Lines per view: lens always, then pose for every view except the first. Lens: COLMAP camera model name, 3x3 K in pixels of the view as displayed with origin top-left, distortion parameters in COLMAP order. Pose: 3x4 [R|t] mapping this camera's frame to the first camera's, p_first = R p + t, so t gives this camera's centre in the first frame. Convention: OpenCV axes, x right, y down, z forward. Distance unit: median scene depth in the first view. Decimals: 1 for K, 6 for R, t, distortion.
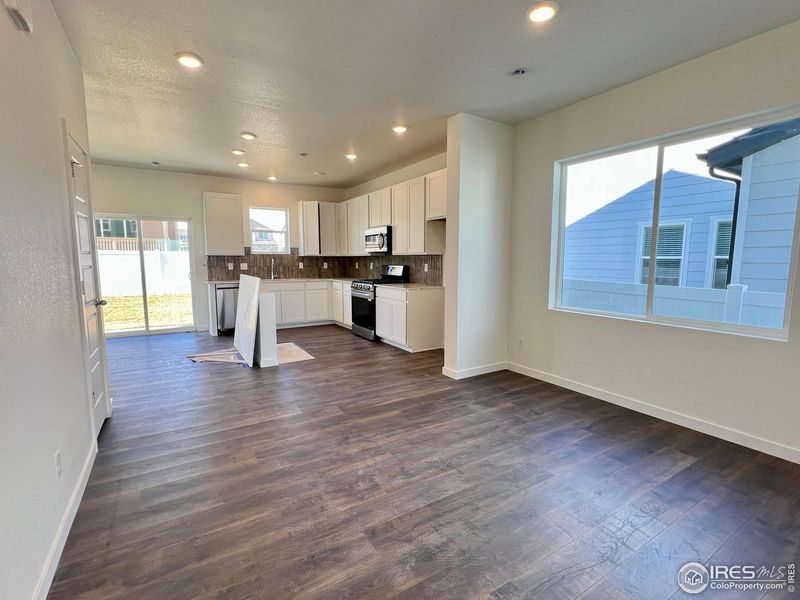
lens RADIAL K [[378.7, 0, 399.4], [0, 378.7, 300.3], [0, 0, 1]] dist [-0.005124, -0.000239]
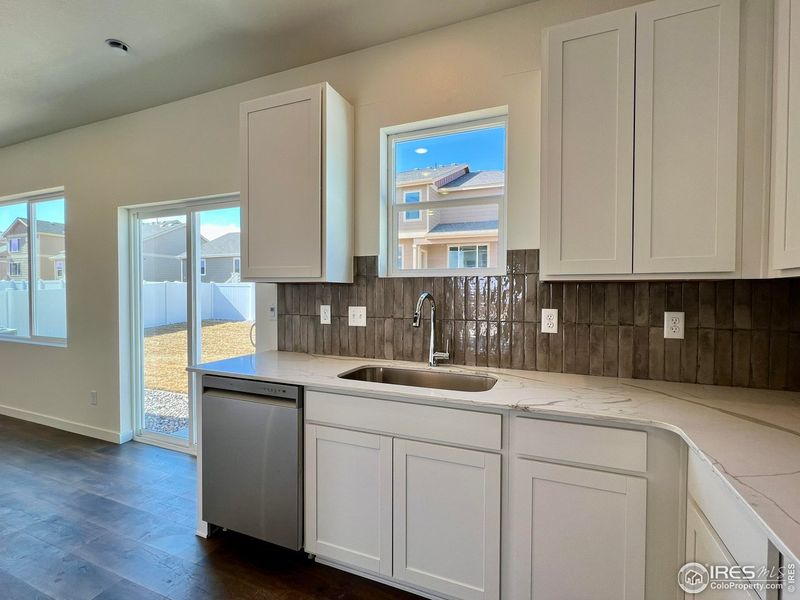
lens RADIAL K [[378.7, 0, 405.0], [0, 378.7, 302.6], [0, 0, 1]] dist [-0.005124, -0.000239]
pose [[0.588582, 0.019749, -0.808196, -0.122606], [-0.092659, 0.994762, -0.043172, -0.088249], [0.803110, 0.100297, 0.587329, 0.816732]]
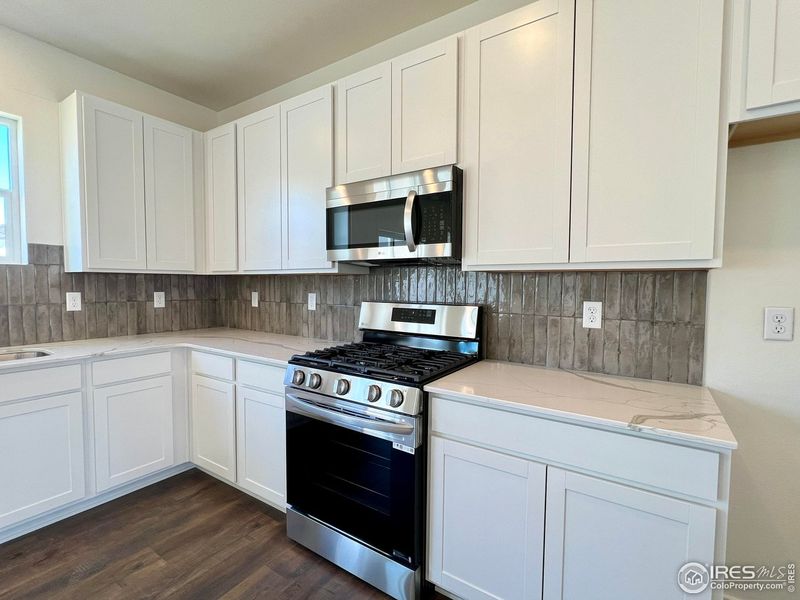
lens RADIAL K [[378.7, 0, 401.3], [0, 378.7, 303.3], [0, 0, 1]] dist [-0.005124, -0.000239]
pose [[0.910477, -0.015764, 0.413260, -0.144719], [0.037707, 0.998275, -0.044995, -0.068520], [-0.411838, 0.056549, 0.909501, 0.621073]]
